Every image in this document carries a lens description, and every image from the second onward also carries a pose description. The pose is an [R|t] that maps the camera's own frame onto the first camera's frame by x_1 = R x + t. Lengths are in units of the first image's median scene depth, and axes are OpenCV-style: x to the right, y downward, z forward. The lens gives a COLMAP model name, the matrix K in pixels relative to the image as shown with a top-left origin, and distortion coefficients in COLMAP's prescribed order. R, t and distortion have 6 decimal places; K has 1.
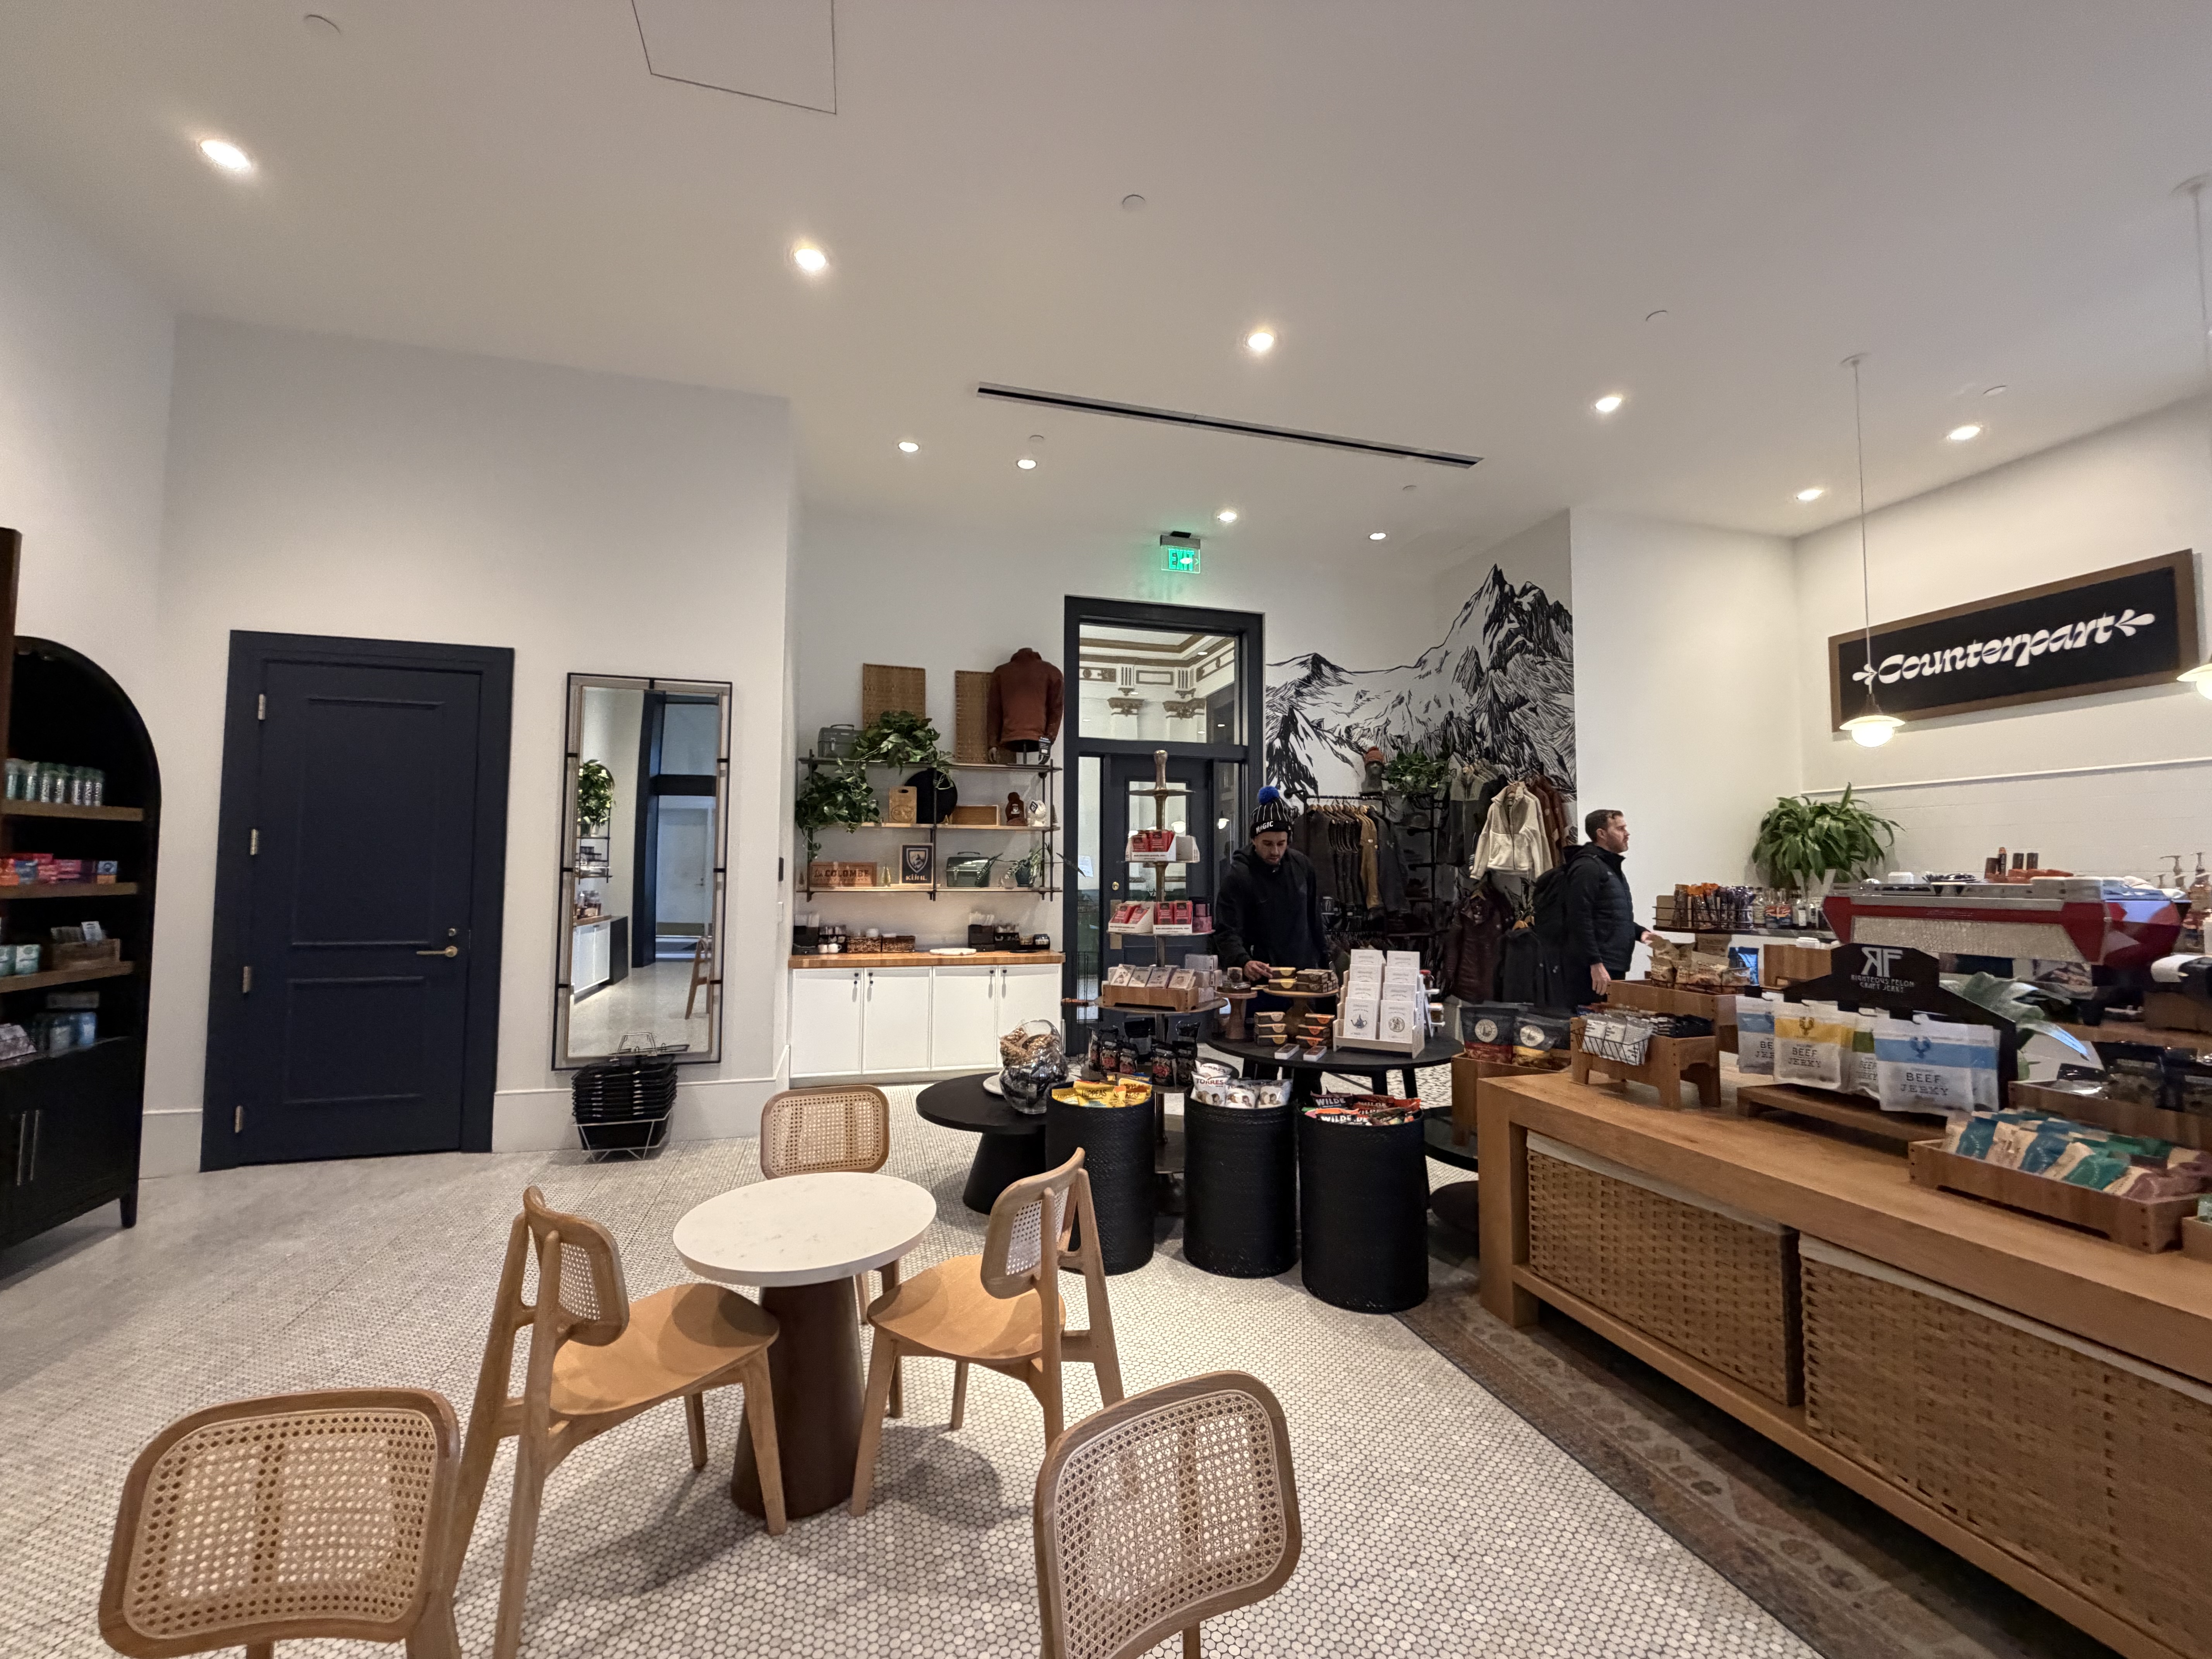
lens RADIAL K [[880.1, 0, 1111.7], [0, 880.1, 830.2], [0, 0, 1]] dist [-0.002210, 0.000739]
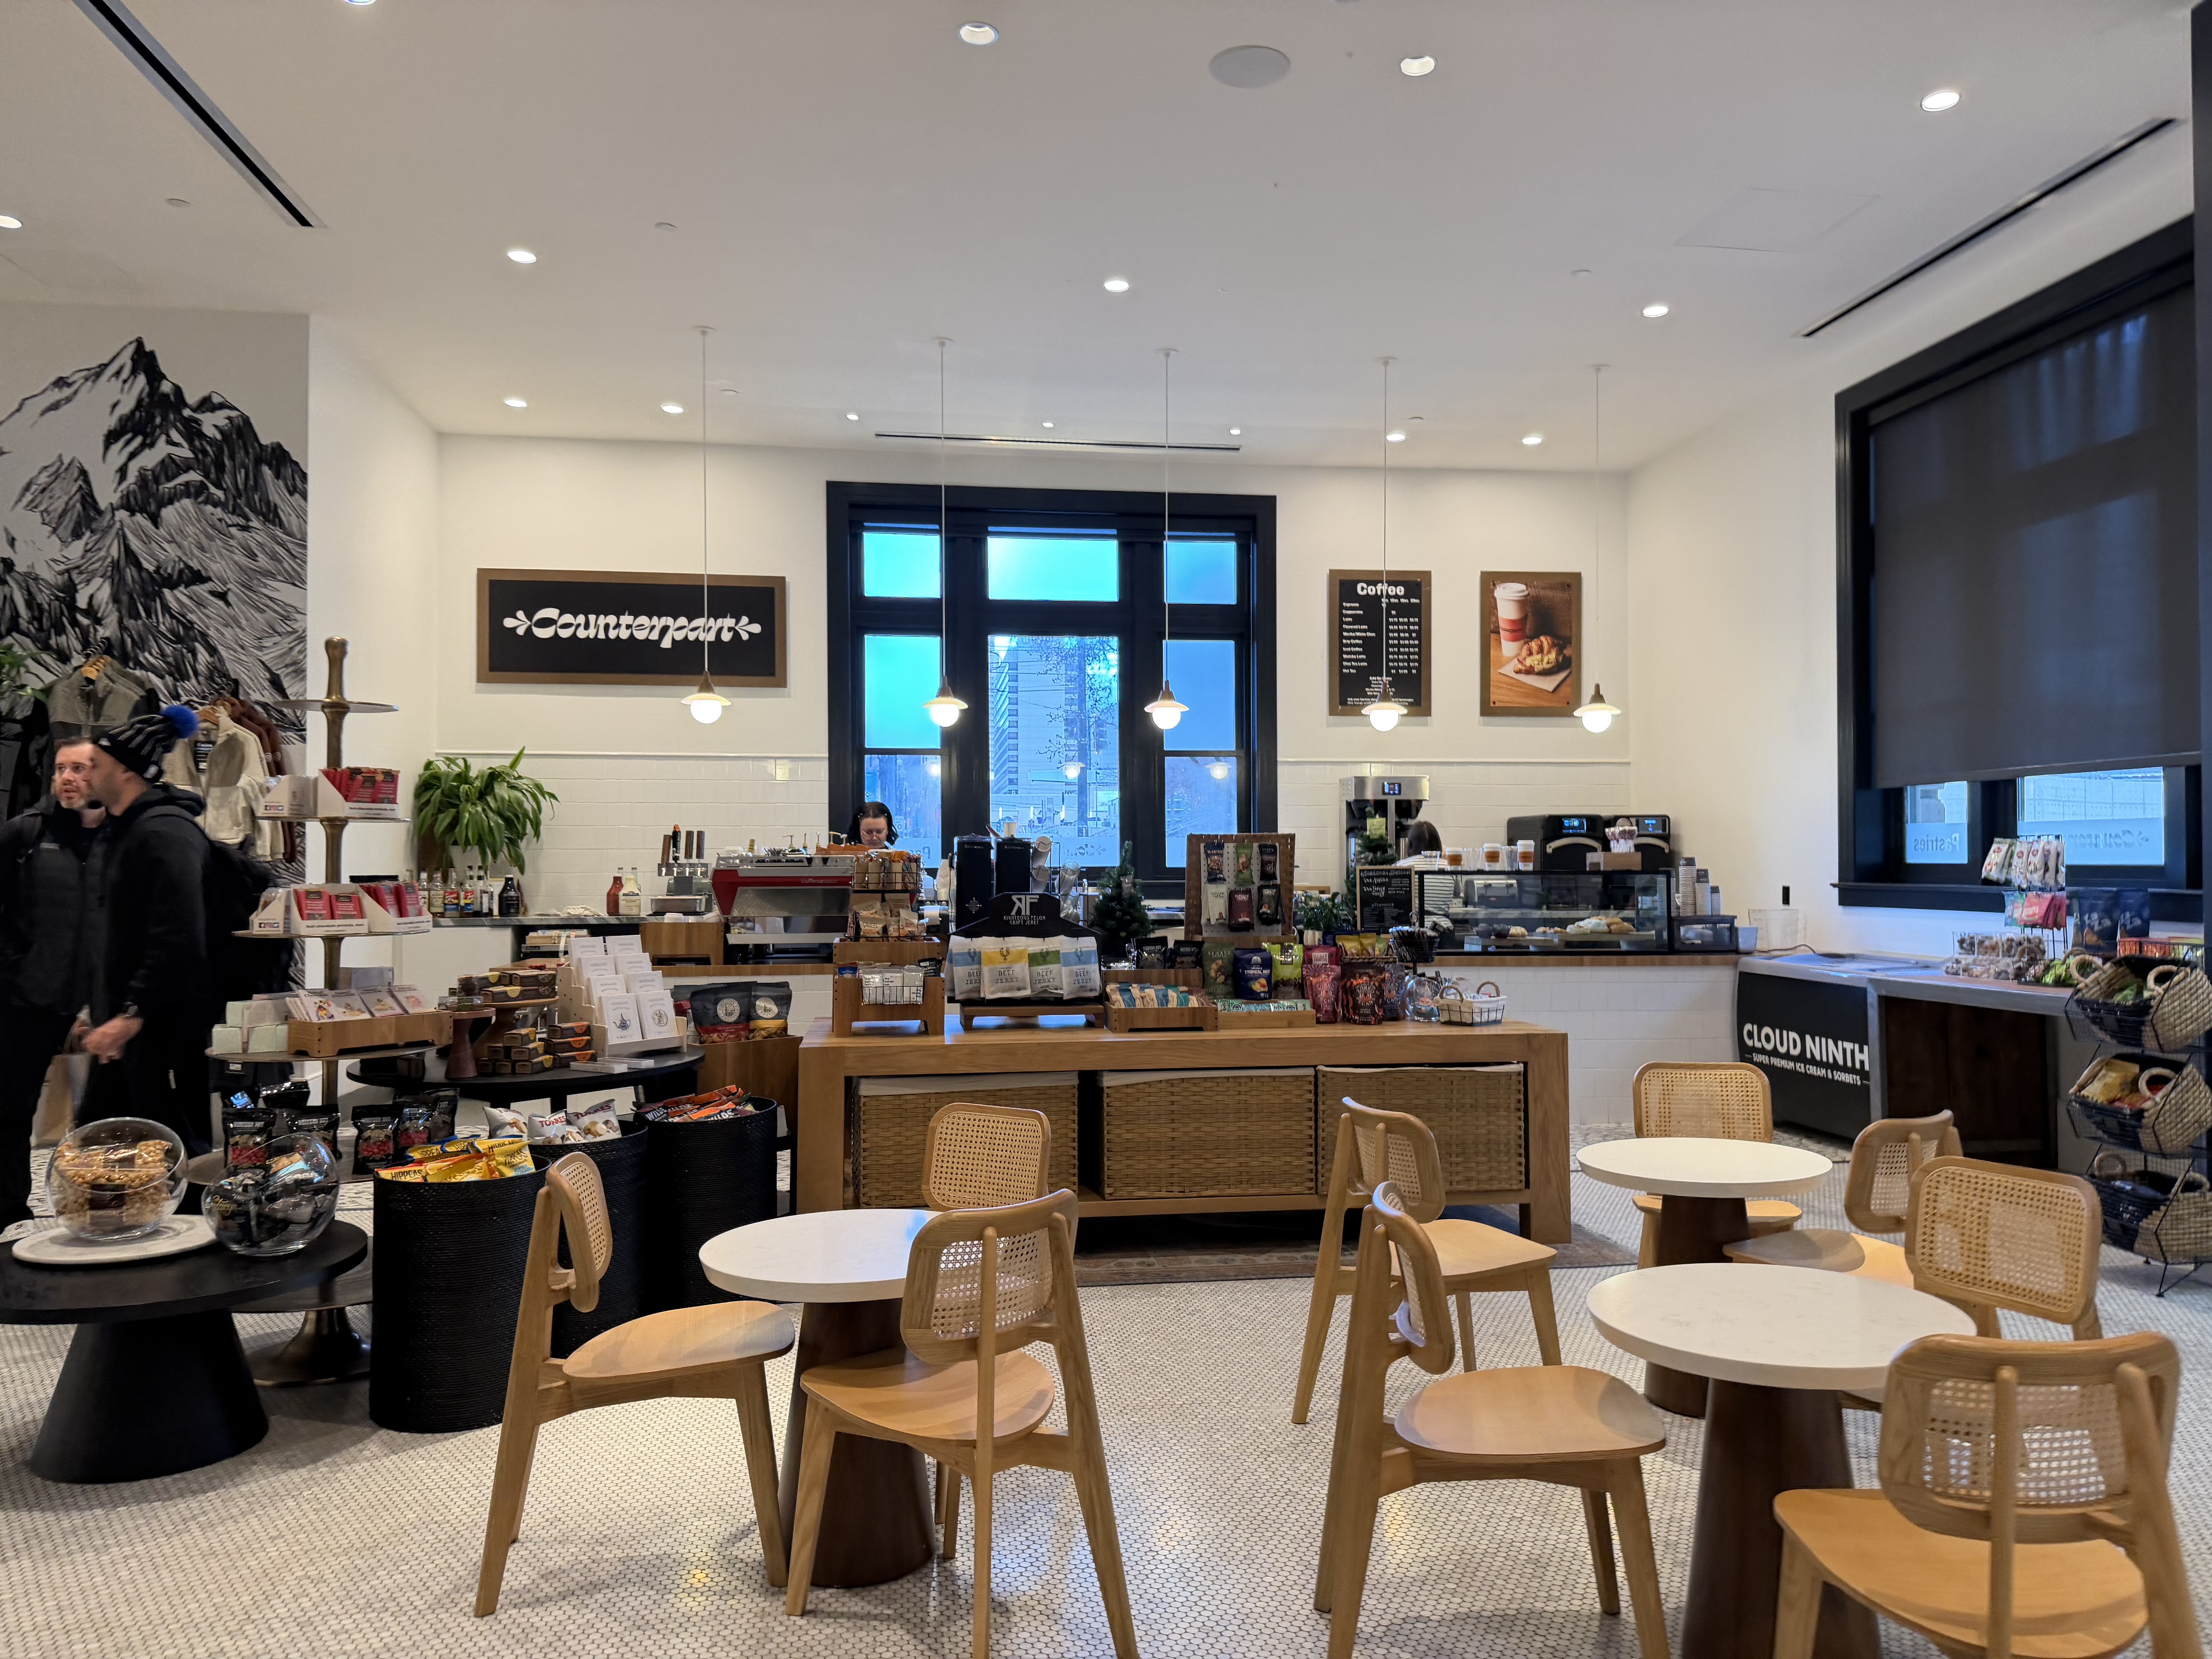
lens RADIAL K [[1545.2, 0, 1113.0], [0, 1545.2, 821.7], [0, 0, 1]] dist [0.051662, -0.007524]
pose [[0.141157, 0.022021, 0.989742, -0.588752], [-0.044773, 0.998872, -0.015839, 0.018360], [-0.988974, -0.042078, 0.141984, 0.190180]]
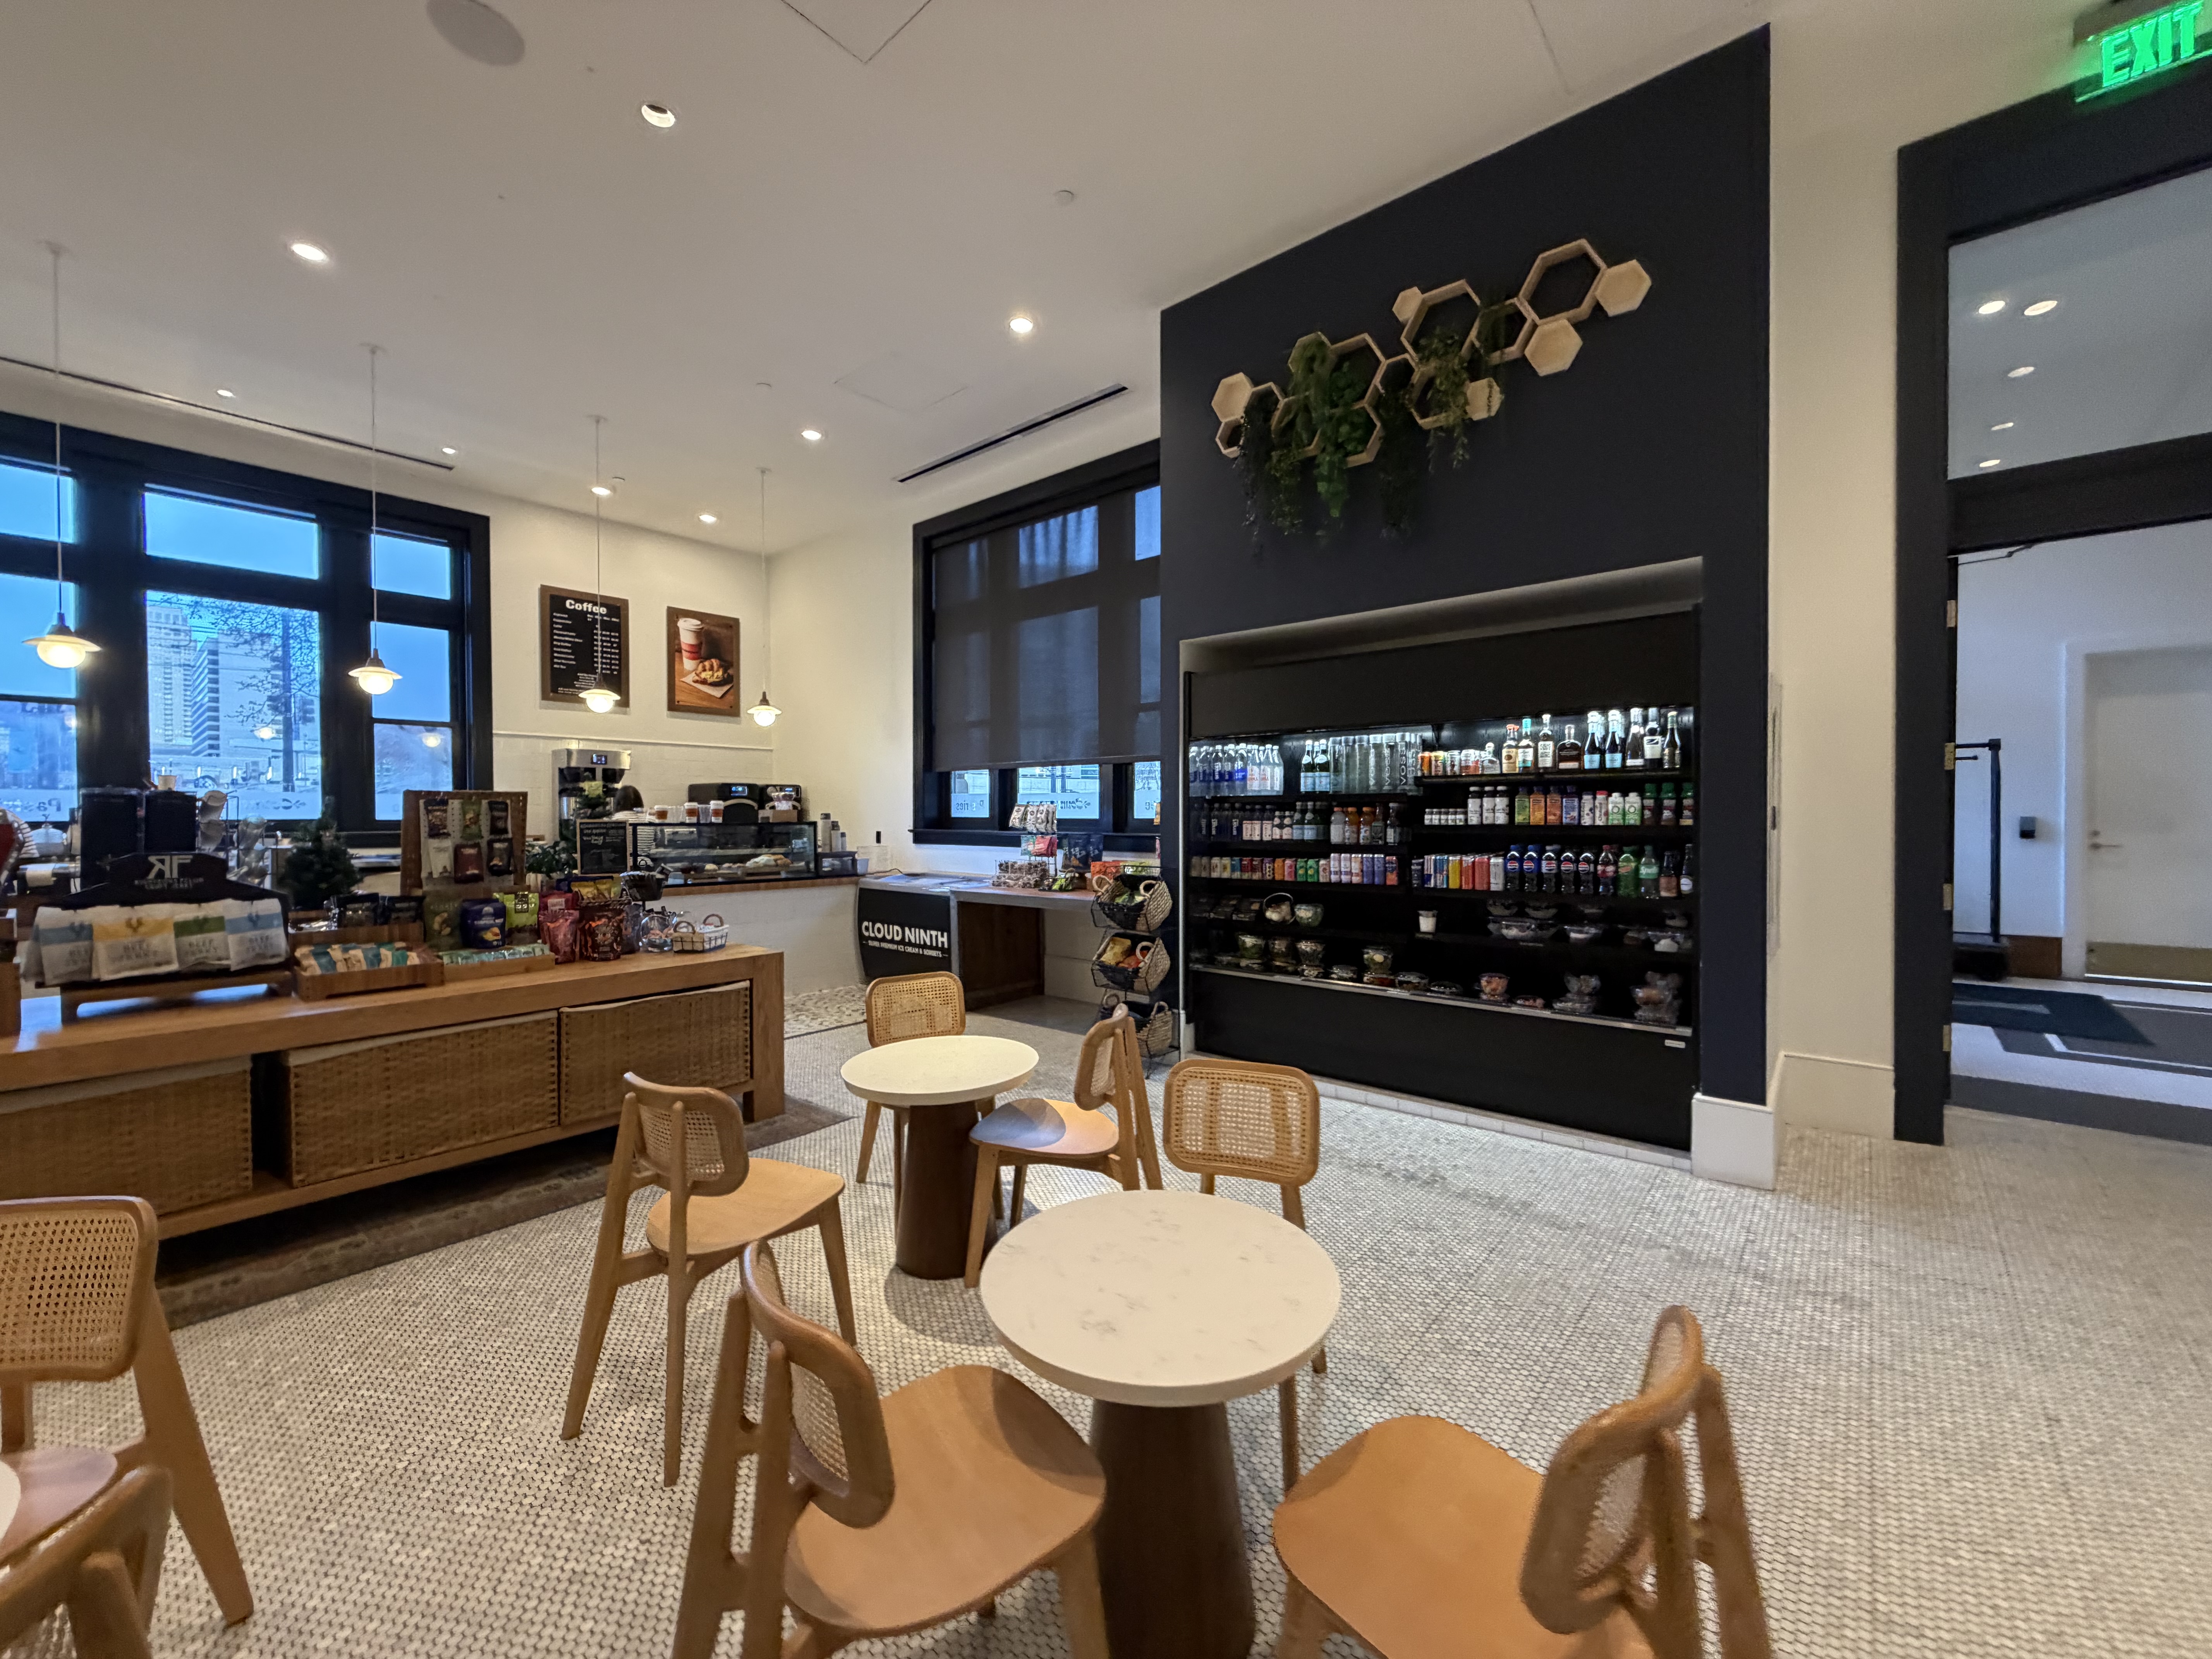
lens RADIAL K [[880.1, 0, 1102.2], [0, 880.1, 826.5], [0, 0, 1]] dist [-0.002210, 0.000739]
pose [[-0.551656, -0.016541, 0.833908, -0.336238], [-0.043673, 0.999005, -0.009075, 0.017399], [-0.832927, -0.041425, -0.551830, 0.218751]]
